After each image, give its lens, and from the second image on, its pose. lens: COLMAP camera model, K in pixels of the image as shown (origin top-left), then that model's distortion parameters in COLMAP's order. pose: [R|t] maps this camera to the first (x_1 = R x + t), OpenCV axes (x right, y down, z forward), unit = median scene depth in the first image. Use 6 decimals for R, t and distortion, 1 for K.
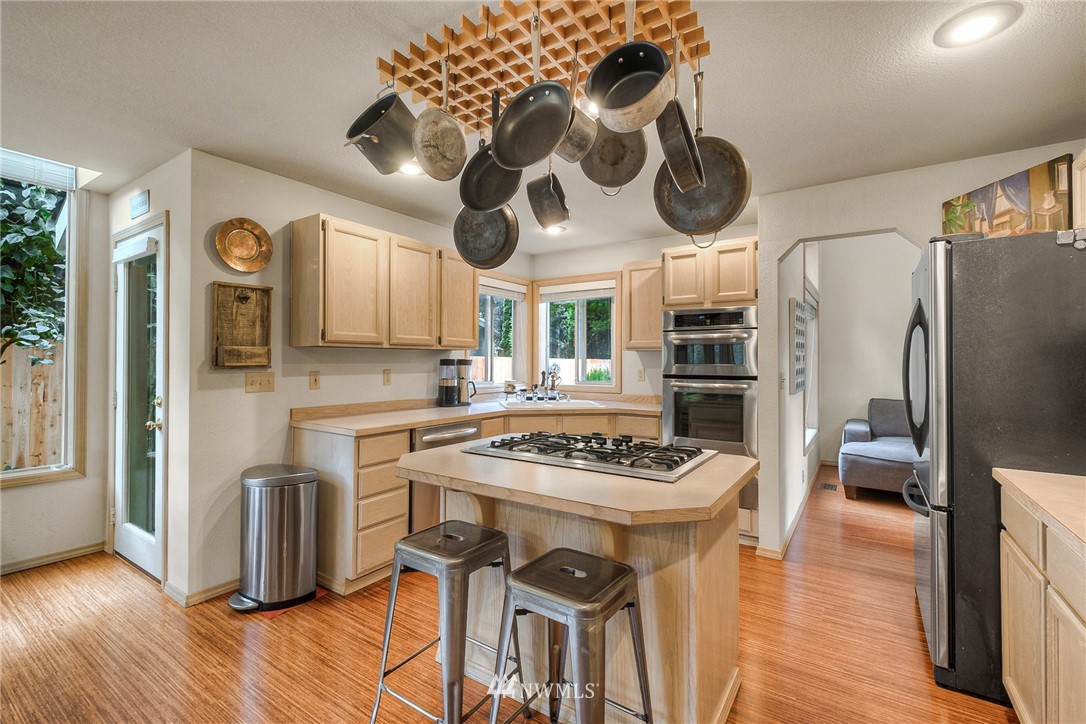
lens RADIAL K [[479.6, 0, 540.0], [0, 479.6, 358.9], [0, 0, 1]] dist [0.006645, -0.000892]
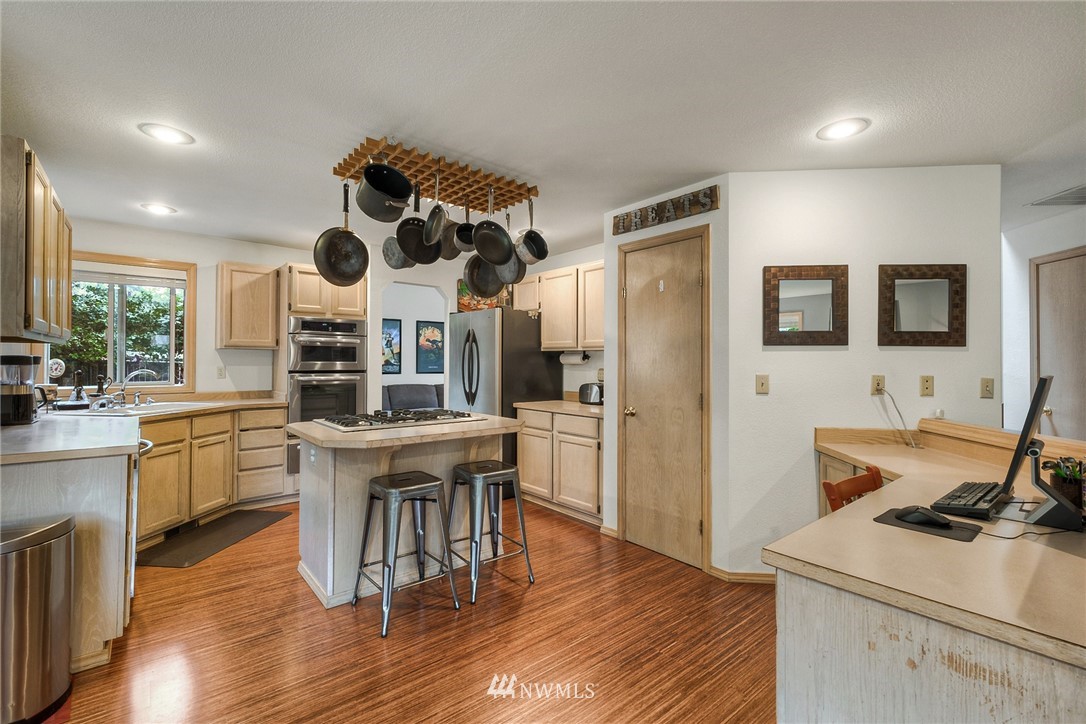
lens RADIAL K [[479.6, 0, 542.5], [0, 479.6, 359.3], [0, 0, 1]] dist [0.006645, -0.000892]
pose [[0.281772, 0.000208, 0.959481, -0.747963], [-0.010202, 0.999944, 0.002779, -0.004857], [-0.959427, -0.010572, 0.281758, 0.093434]]
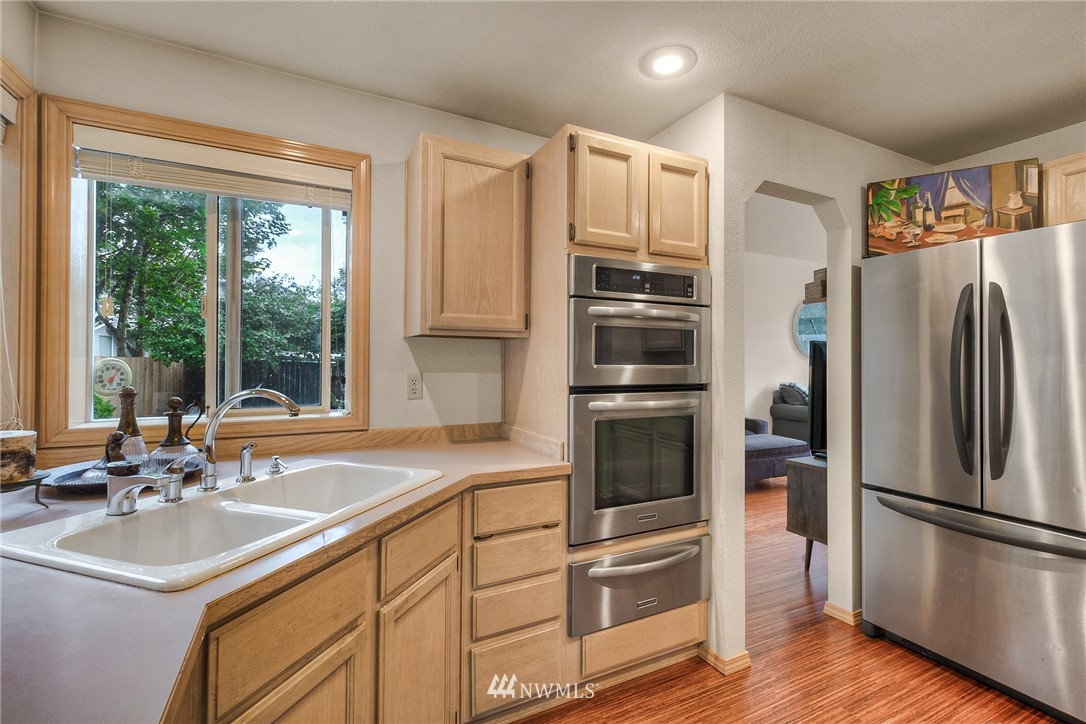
lens RADIAL K [[479.6, 0, 541.1], [0, 479.6, 358.4], [0, 0, 1]] dist [0.006645, -0.000892]
pose [[0.493838, 0.001339, 0.869553, -0.191673], [-0.009033, 0.999953, 0.003590, 0.002988], [-0.869507, -0.009627, 0.493827, 0.861407]]
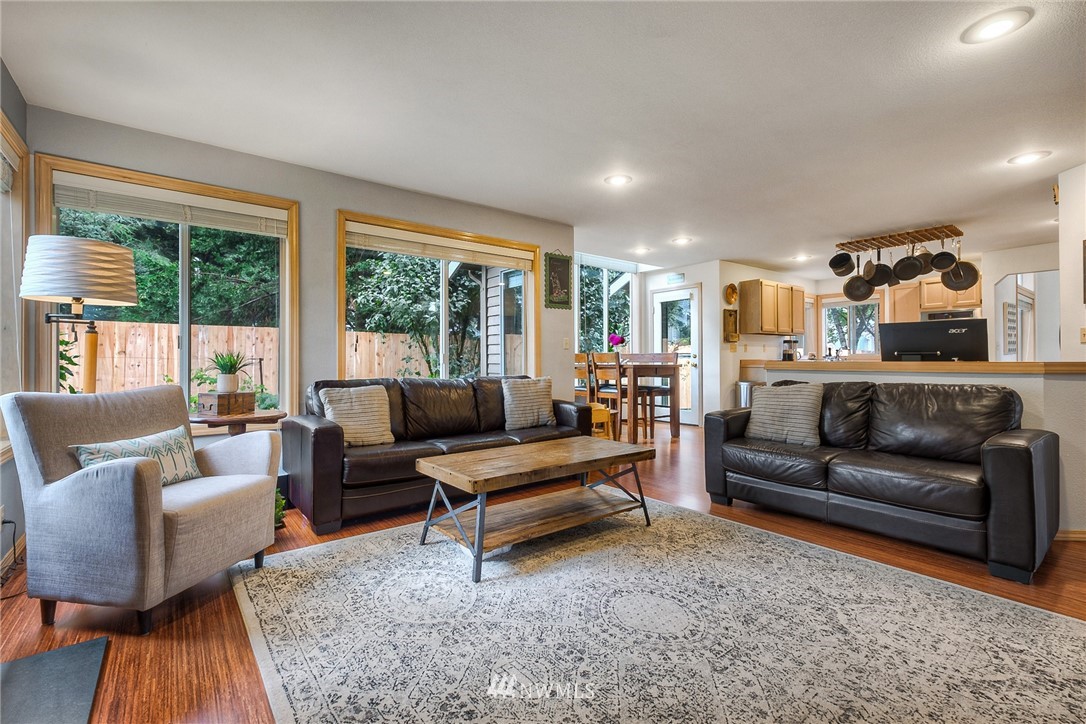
lens RADIAL K [[479.6, 0, 542.6], [0, 479.6, 355.1], [0, 0, 1]] dist [0.006645, -0.000892]
pose [[0.950017, -0.011718, -0.311977, -0.625158], [0.009613, 0.999919, -0.008284, 0.079915], [0.312049, 0.004871, 0.950053, -1.398008]]
